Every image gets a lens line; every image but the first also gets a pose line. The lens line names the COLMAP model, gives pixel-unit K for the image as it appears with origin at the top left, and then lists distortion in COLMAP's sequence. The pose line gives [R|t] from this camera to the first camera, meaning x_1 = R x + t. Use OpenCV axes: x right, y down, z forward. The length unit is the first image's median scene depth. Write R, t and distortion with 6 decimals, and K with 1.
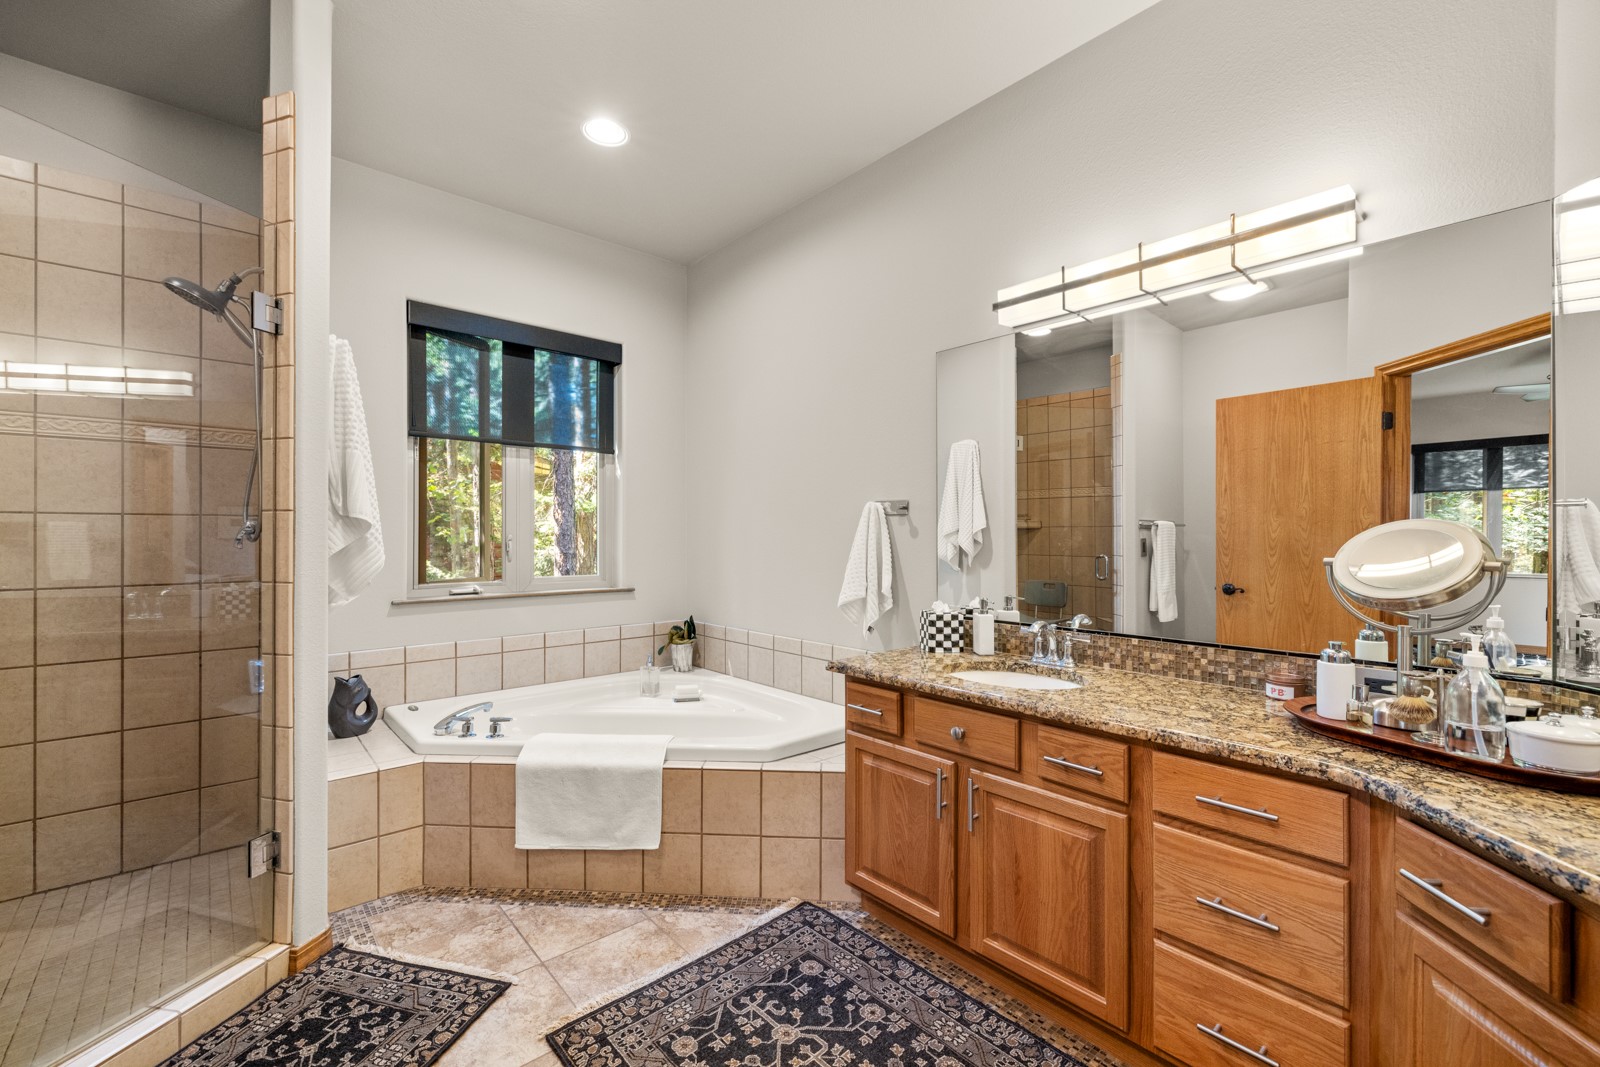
lens RADIAL K [[675.0, 0, 792.8], [0, 675.0, 529.9], [0, 0, 1]] dist [0.003998, -0.000532]
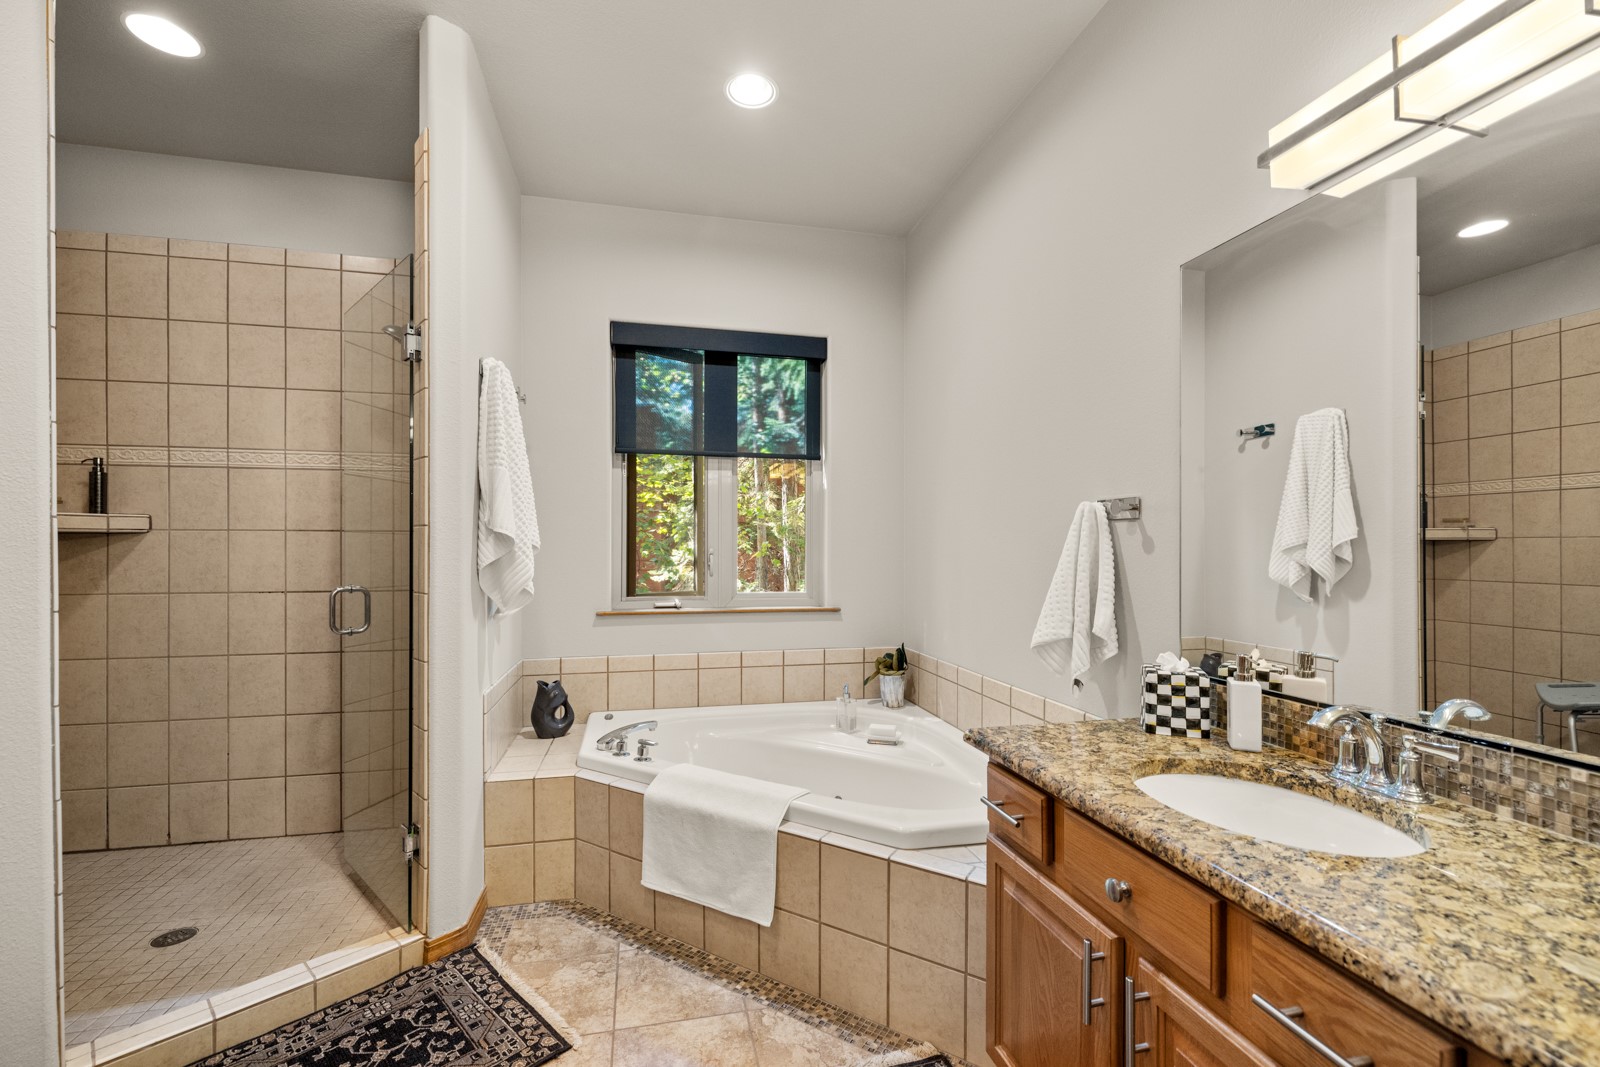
lens RADIAL K [[675.0, 0, 797.8], [0, 675.0, 549.4], [0, 0, 1]] dist [0.003998, -0.000532]
pose [[0.878970, 0.001203, -0.476876, 0.219696], [0.002453, 0.999972, 0.007045, 0.002855], [0.476871, -0.007362, 0.878942, 0.283291]]
